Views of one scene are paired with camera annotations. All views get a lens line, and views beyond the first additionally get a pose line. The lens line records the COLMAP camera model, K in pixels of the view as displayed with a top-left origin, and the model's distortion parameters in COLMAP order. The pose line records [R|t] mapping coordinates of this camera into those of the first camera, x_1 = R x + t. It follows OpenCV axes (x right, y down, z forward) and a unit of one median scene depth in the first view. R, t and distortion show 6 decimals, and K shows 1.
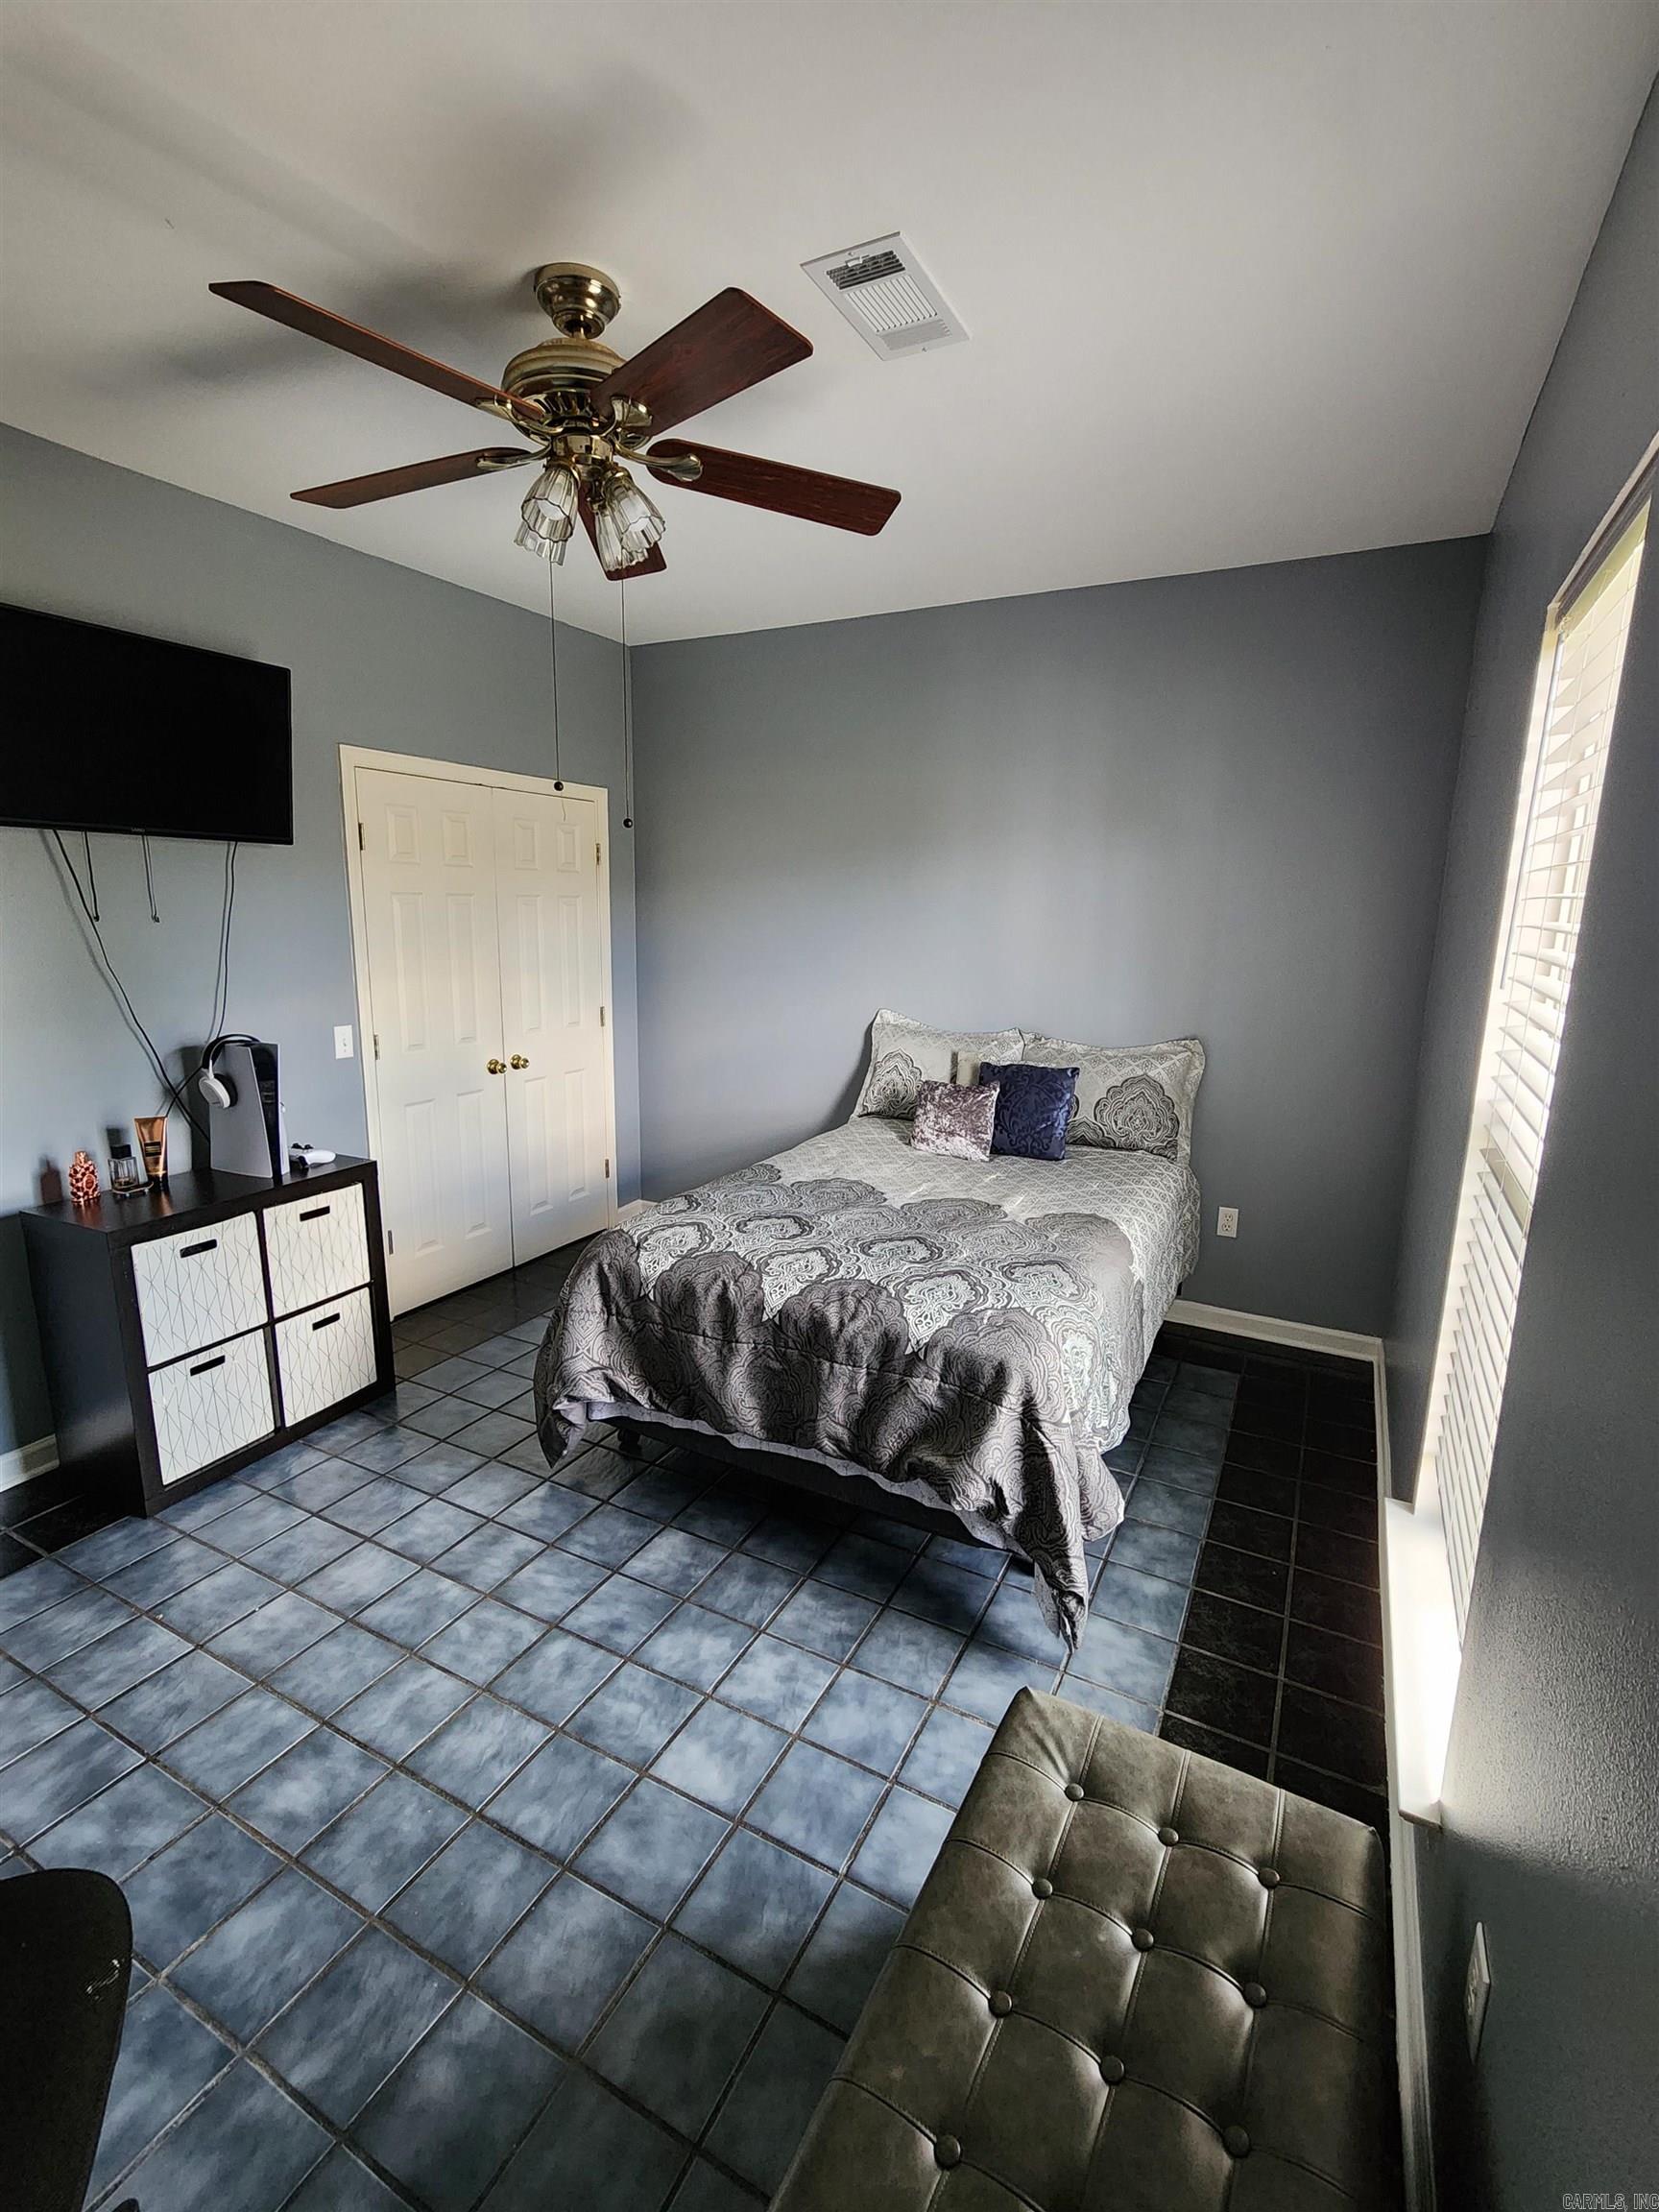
lens RADIAL K [[986.1, 0, 833.5], [0, 986.1, 1094.8], [0, 0, 1]] dist [-0.000013, 0.001426]
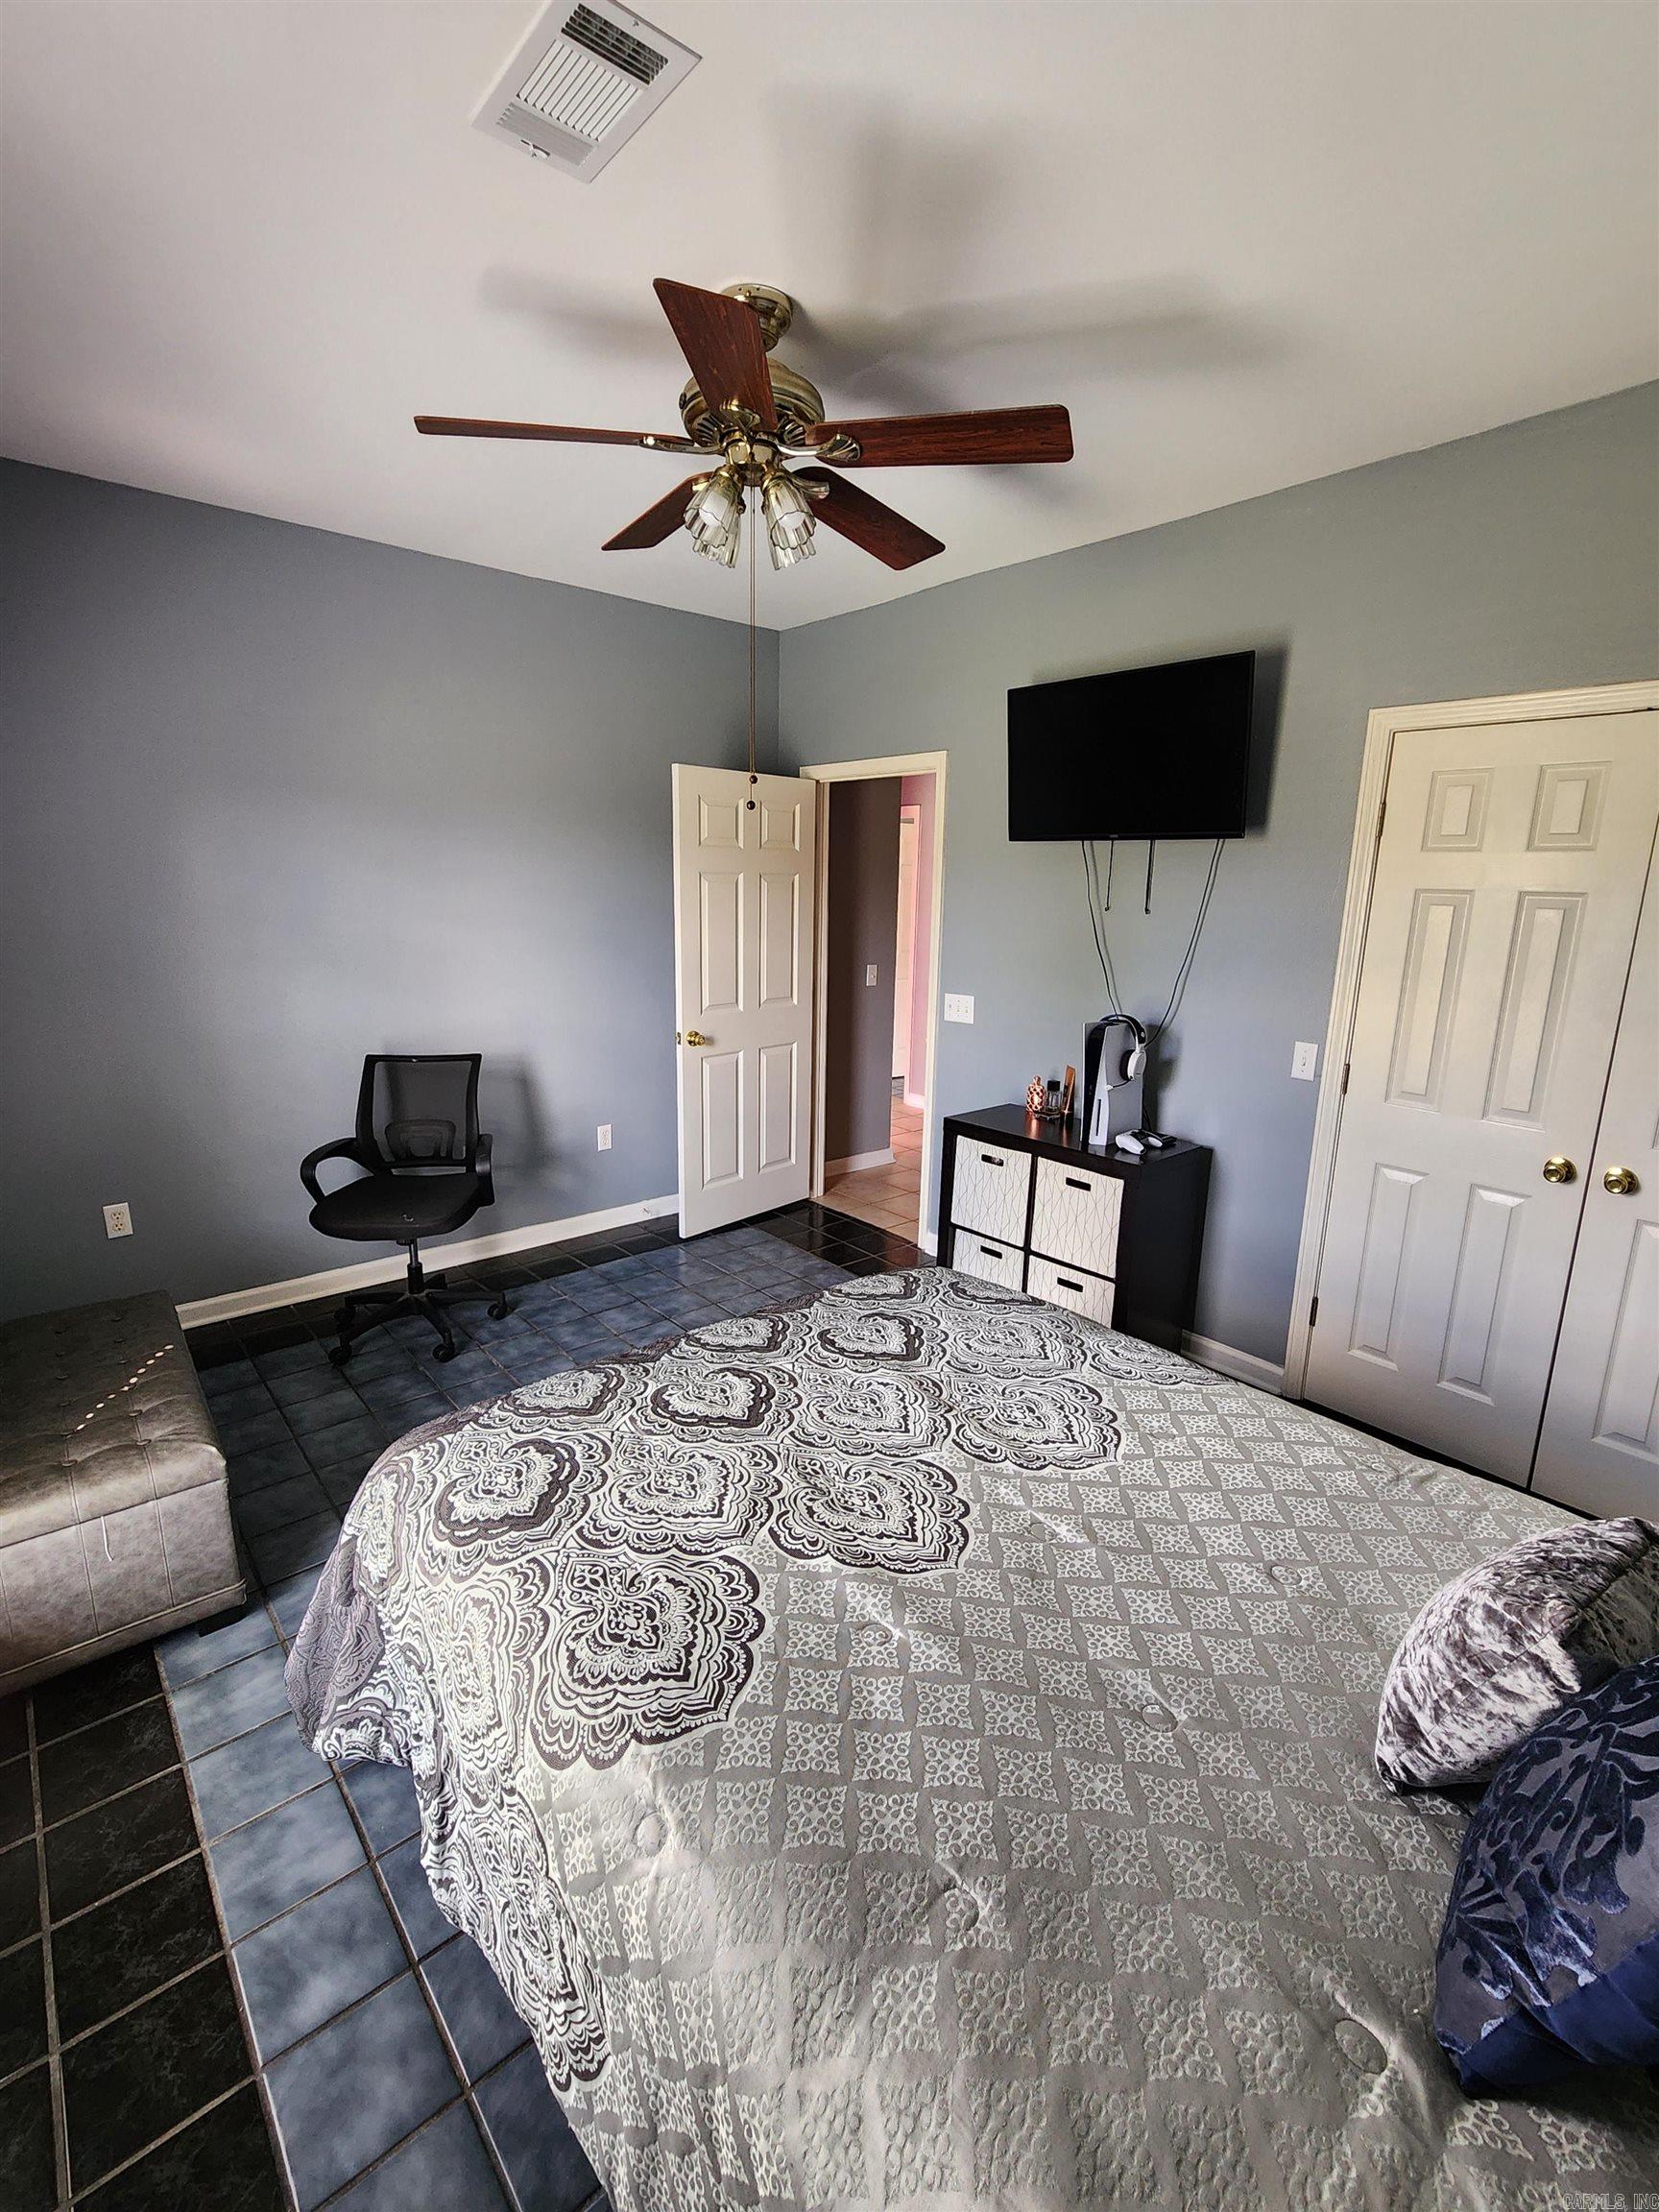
lens RADIAL K [[986.1, 0, 833.5], [0, 986.1, 1094.8], [0, 0, 1]] dist [-0.000013, 0.001426]
pose [[-0.372511, 0.174635, -0.911448, 0.555926], [-0.204464, 0.942557, 0.264160, -0.208202], [0.905224, 0.284761, -0.315406, 1.110999]]
